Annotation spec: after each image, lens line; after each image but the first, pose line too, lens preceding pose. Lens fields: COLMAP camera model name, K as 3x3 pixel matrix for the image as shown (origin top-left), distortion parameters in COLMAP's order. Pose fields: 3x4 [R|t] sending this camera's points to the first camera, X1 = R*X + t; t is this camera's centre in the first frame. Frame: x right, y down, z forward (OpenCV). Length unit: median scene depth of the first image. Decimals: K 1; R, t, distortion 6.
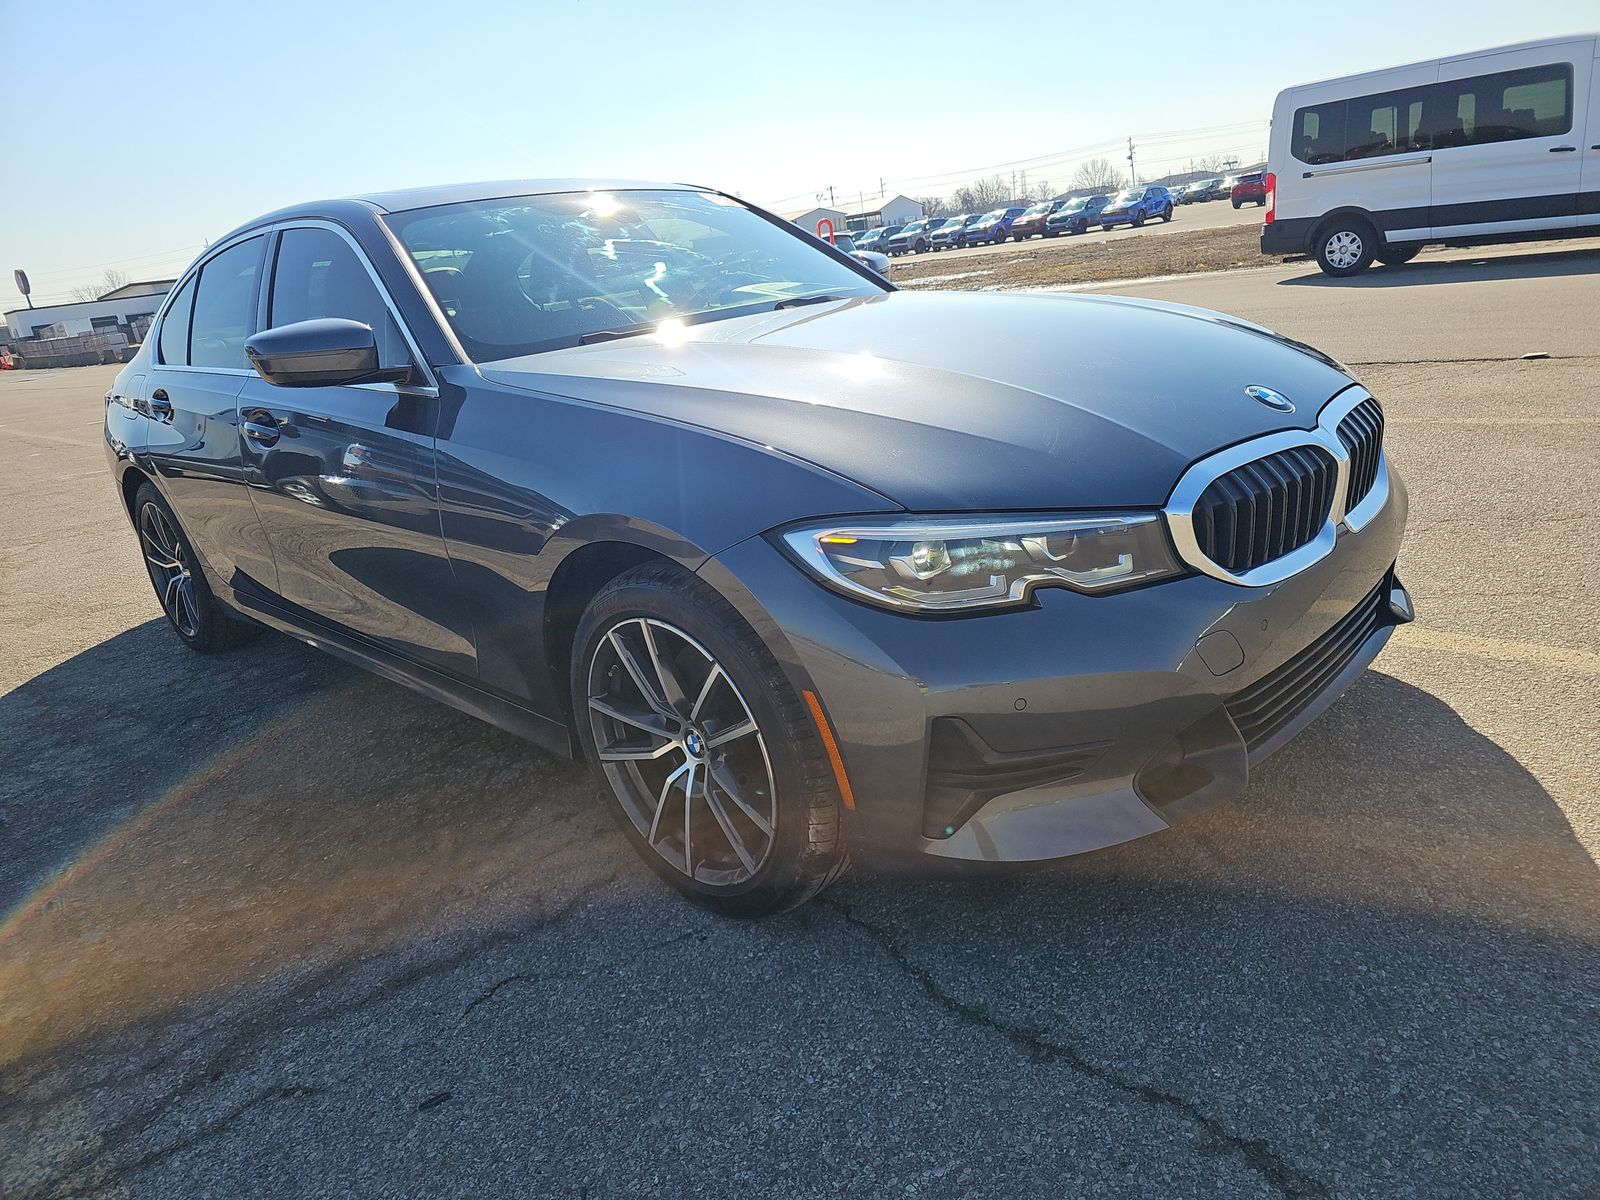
lens RADIAL K [[1059.4, 0, 811.2], [0, 1059.4, 612.1], [0, 0, 1]] dist [0.035434, -0.039083]
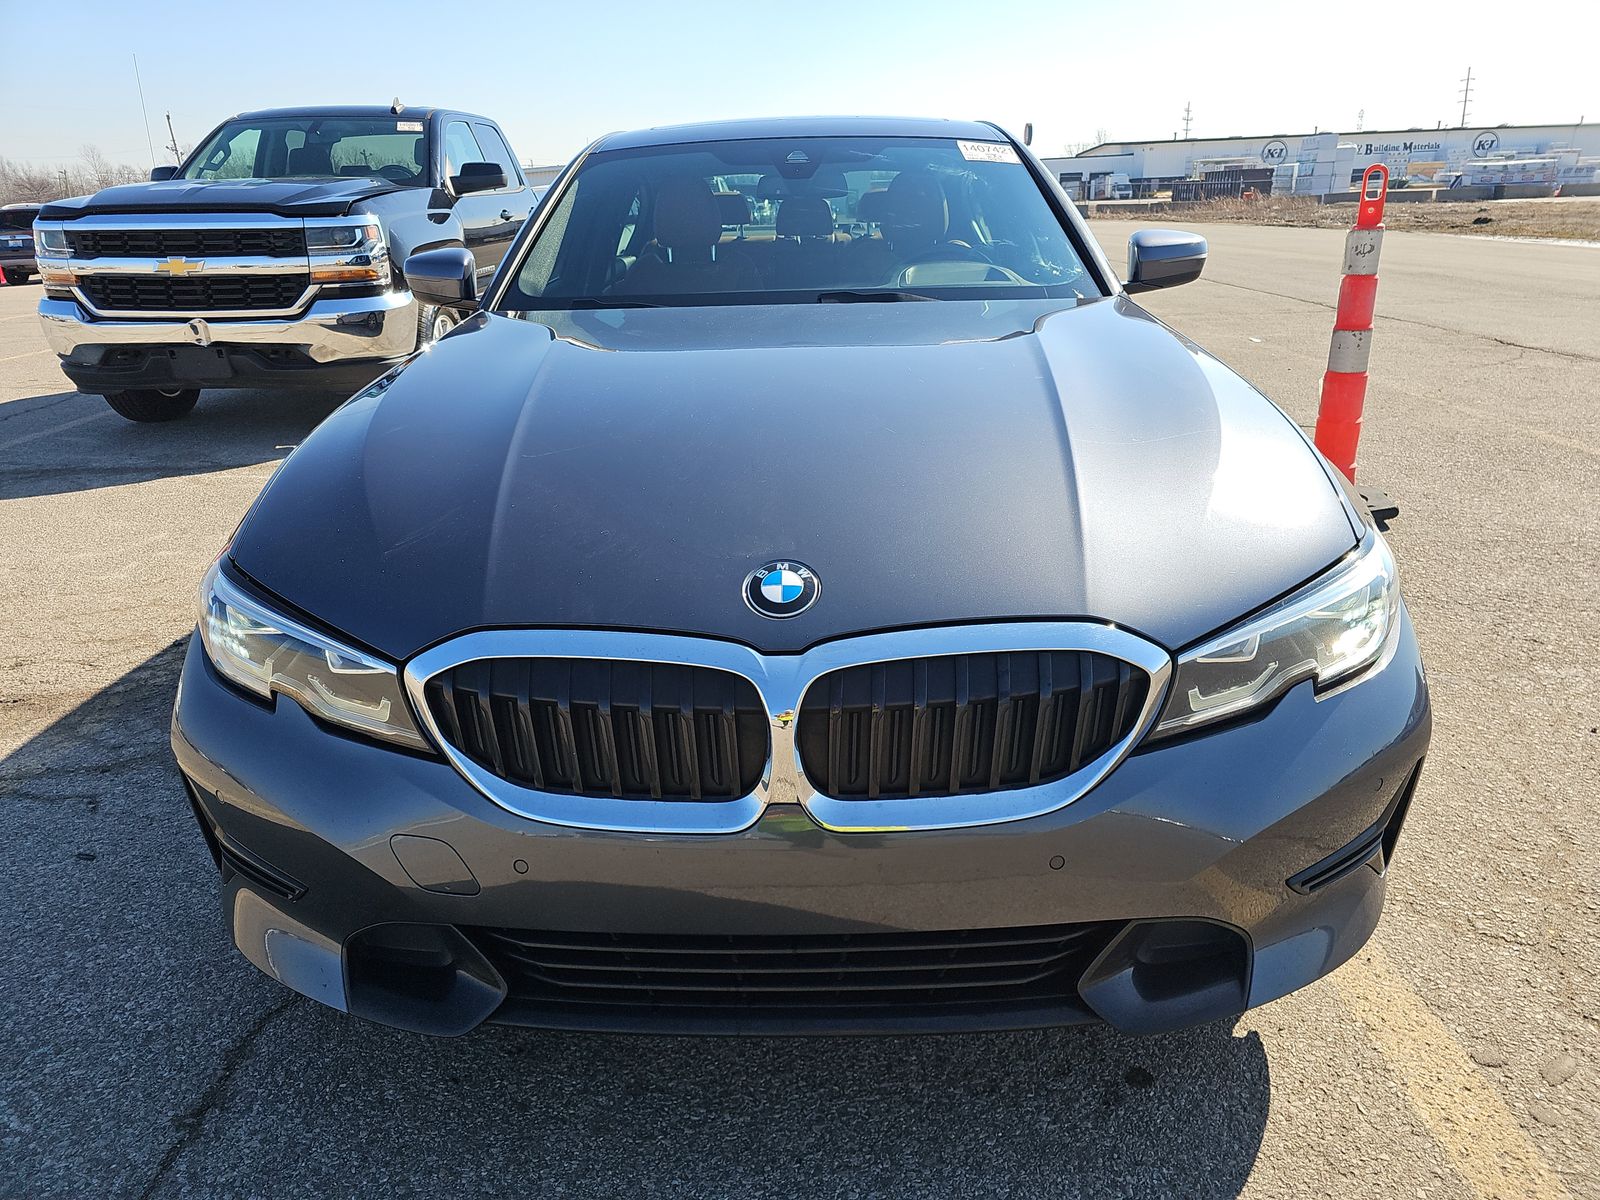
lens RADIAL K [[1059.4, 0, 811.2], [0, 1059.4, 612.1], [0, 0, 1]] dist [0.035434, -0.039083]
pose [[0.672535, 0.361285, -0.645887, 0.996820], [-0.290428, 0.931575, 0.218678, -0.384015], [0.680697, 0.040515, 0.731444, 0.595260]]
